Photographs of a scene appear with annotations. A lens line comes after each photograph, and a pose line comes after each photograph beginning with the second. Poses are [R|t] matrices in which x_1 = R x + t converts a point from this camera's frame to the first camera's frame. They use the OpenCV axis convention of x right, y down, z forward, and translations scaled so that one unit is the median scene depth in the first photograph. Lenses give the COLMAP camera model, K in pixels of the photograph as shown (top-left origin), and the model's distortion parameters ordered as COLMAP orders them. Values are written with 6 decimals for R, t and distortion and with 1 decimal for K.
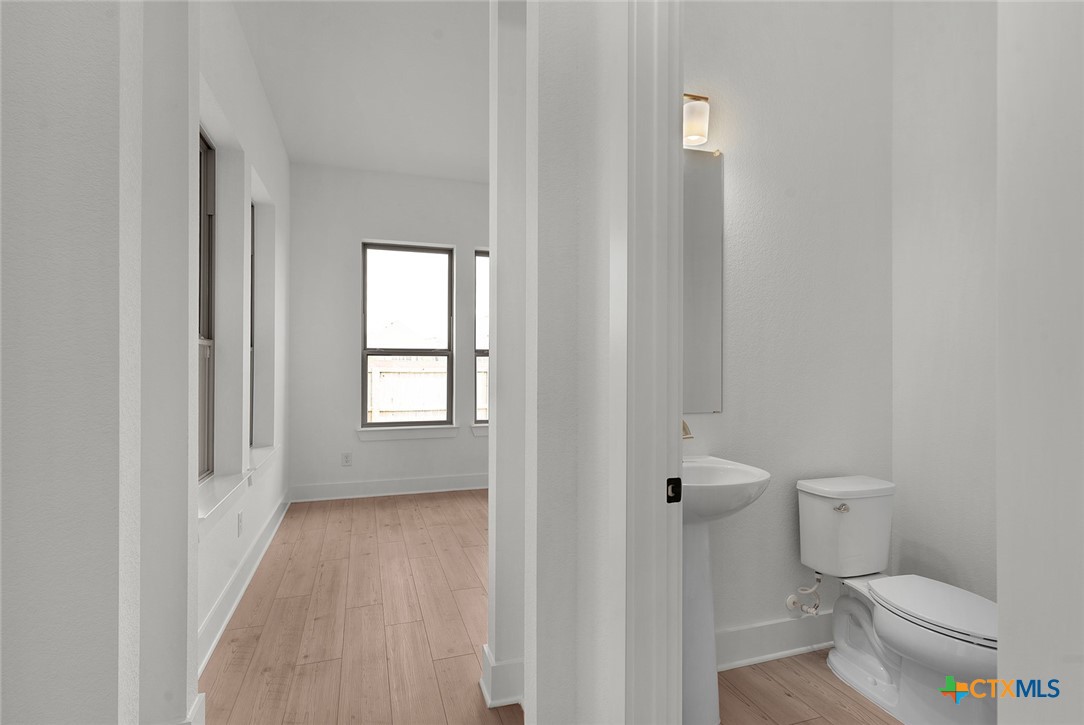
lens RADIAL K [[534.1, 0, 542.6], [0, 534.1, 367.2], [0, 0, 1]] dist [-0.004191, -0.000738]
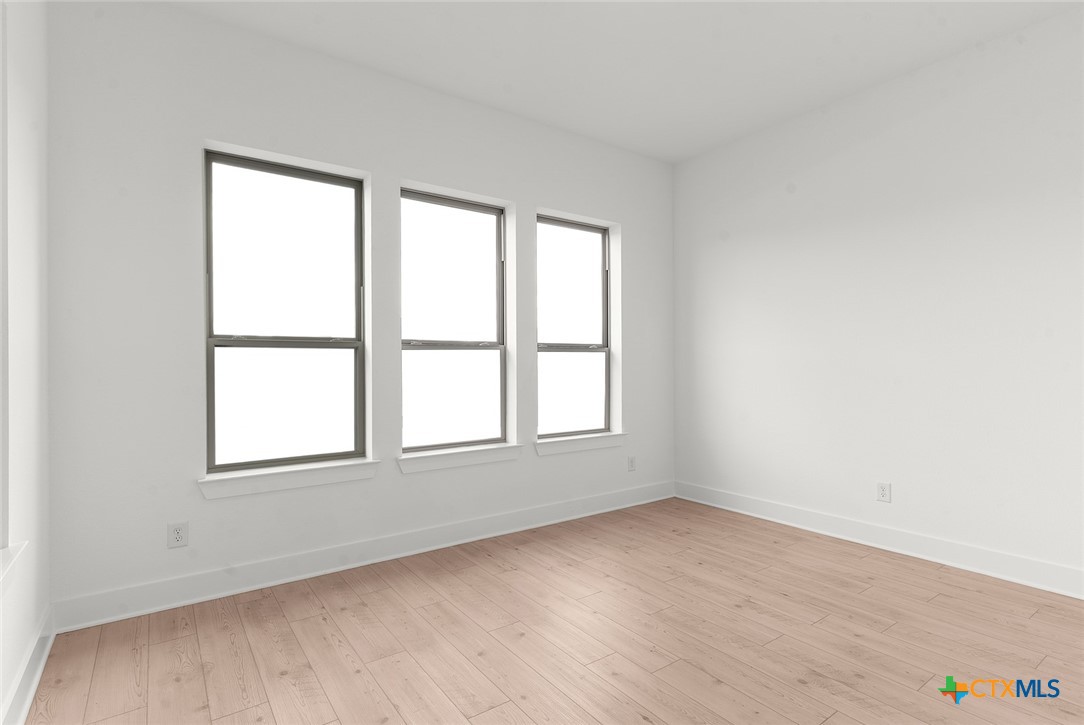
lens RADIAL K [[534.1, 0, 542.3], [0, 534.1, 362.5], [0, 0, 1]] dist [-0.004191, -0.000738]
pose [[0.952869, -0.004869, 0.303342, -0.167093], [0.003301, 0.999978, 0.005682, -0.007849], [-0.303363, -0.004412, 0.952865, 0.346128]]
